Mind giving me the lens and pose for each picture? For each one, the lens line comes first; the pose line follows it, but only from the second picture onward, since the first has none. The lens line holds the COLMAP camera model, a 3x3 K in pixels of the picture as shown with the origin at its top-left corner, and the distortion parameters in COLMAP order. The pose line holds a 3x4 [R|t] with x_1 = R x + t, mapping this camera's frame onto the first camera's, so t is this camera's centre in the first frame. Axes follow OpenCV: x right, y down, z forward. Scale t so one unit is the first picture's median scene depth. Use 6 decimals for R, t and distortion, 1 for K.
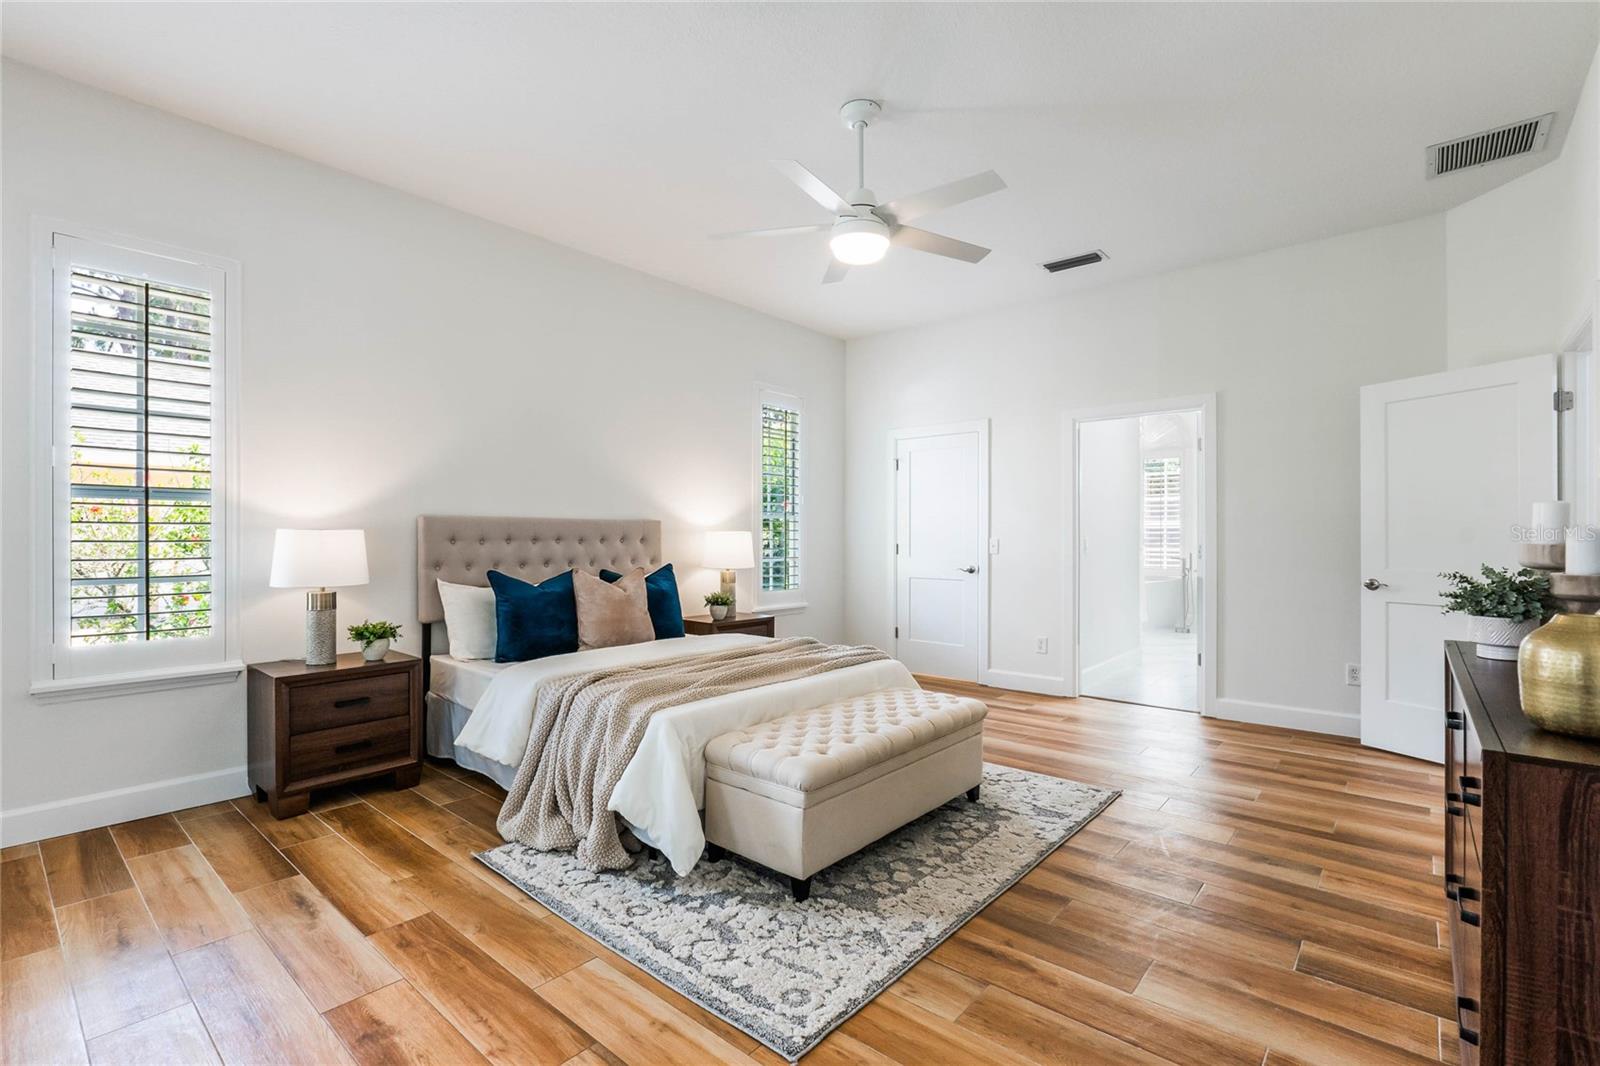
lens RADIAL K [[711.0, 0, 800.0], [0, 711.0, 533.0], [0, 0, 1]] dist [-0.000264, -0.000384]
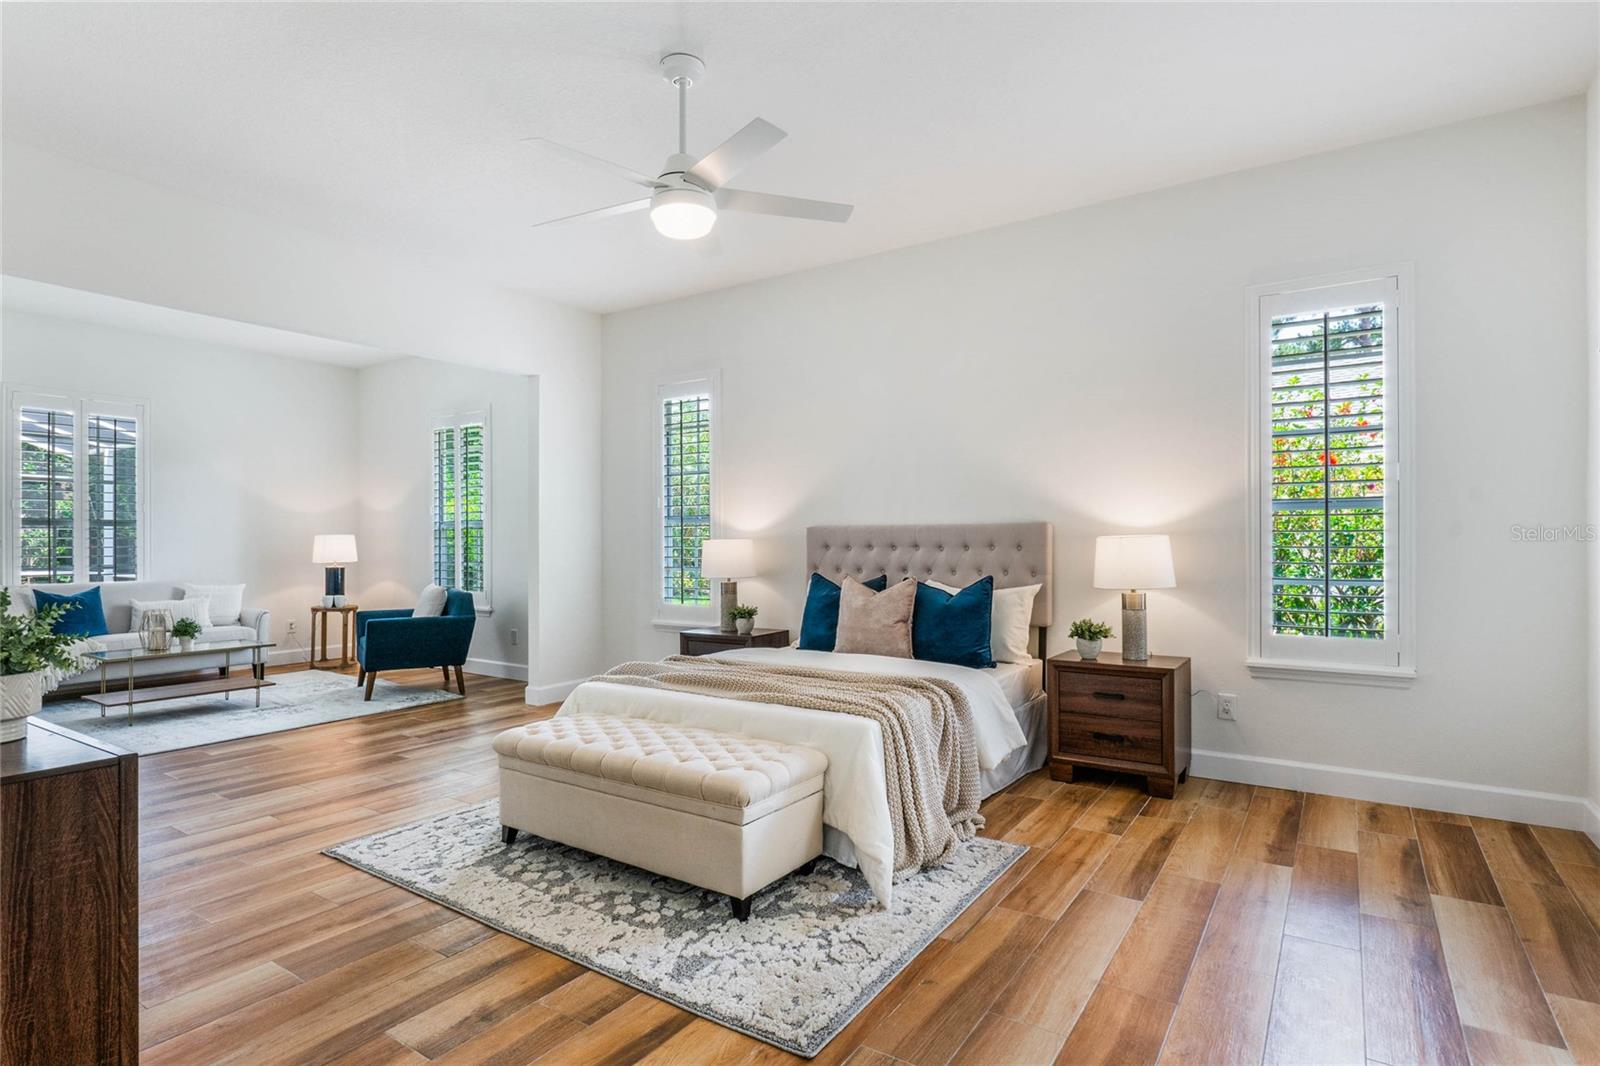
lens RADIAL K [[826.3, 0, 800.0], [0, 826.3, 533.0], [0, 0, 1]] dist [-0.006739, -0.000546]
pose [[0.121510, -0.016111, -0.992459, 1.115322], [0.007766, 0.999853, -0.015280, 0.010126], [0.992560, -0.005851, 0.121617, 1.009066]]
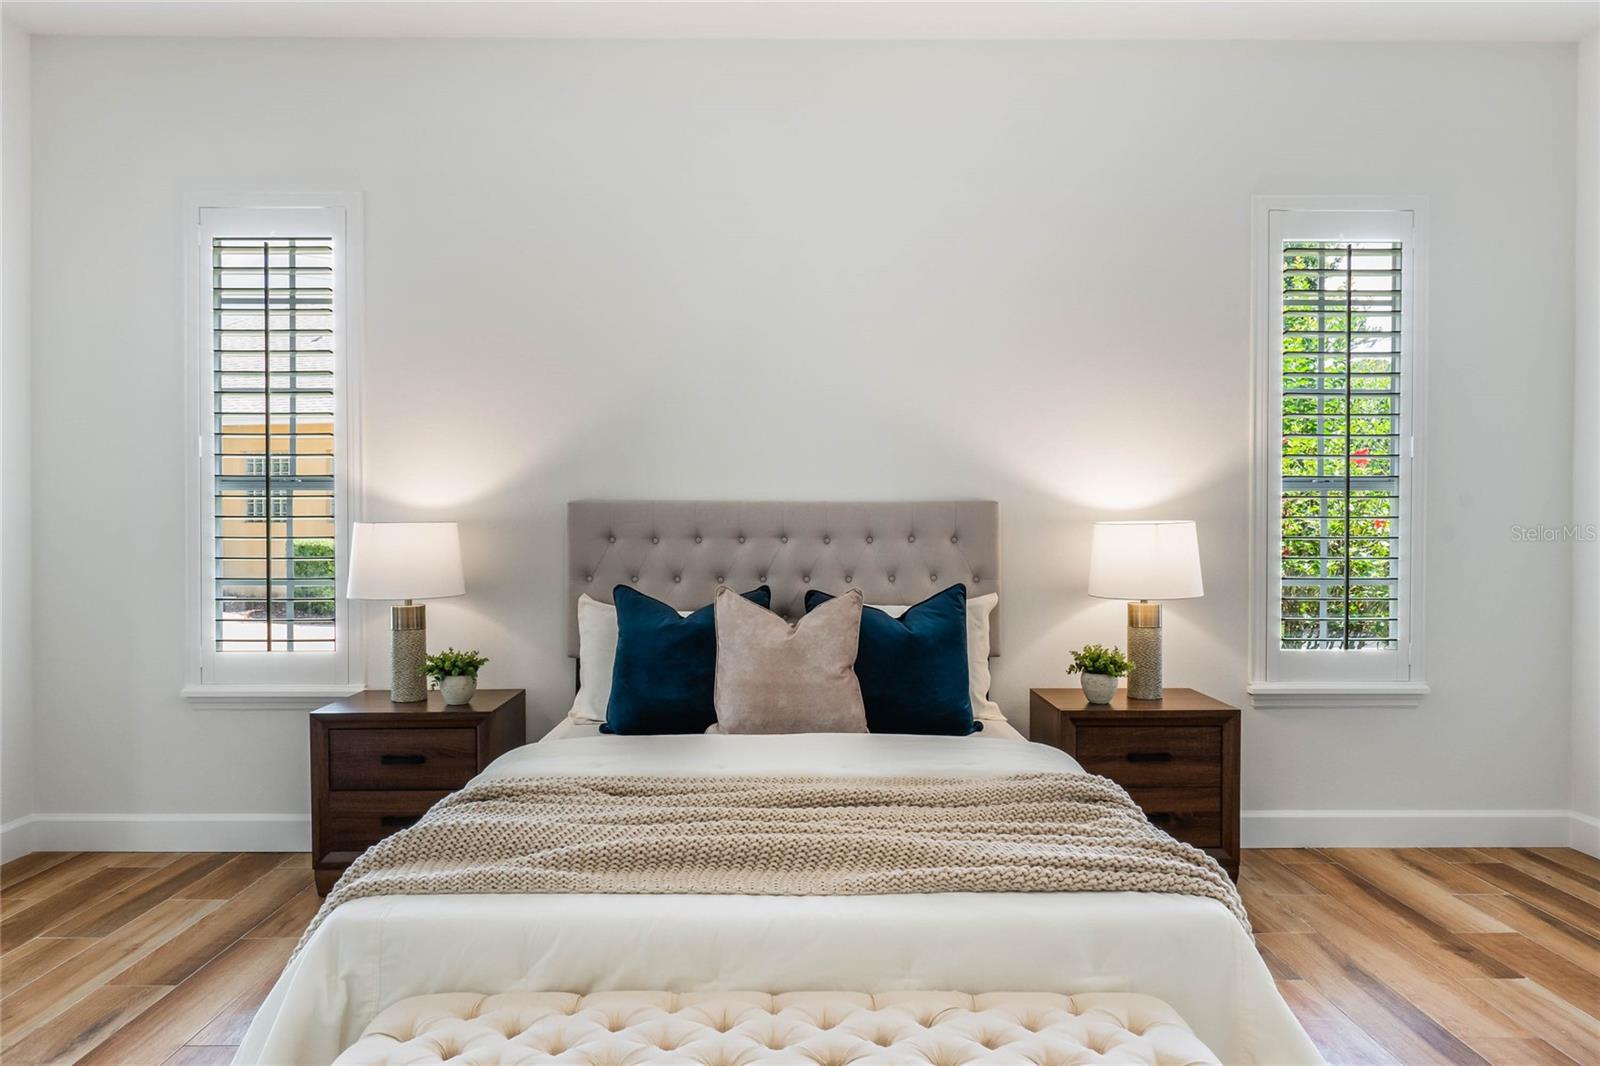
lens RADIAL K [[986.3, 0, 800.0], [0, 986.3, 533.0], [0, 0, 1]] dist [-0.001974, -0.001338]
pose [[0.663771, -0.000655, -0.747935, 0.413201], [0.005376, 0.999978, 0.003896, 0.004425], [0.747916, -0.006607, 0.663760, 0.663527]]
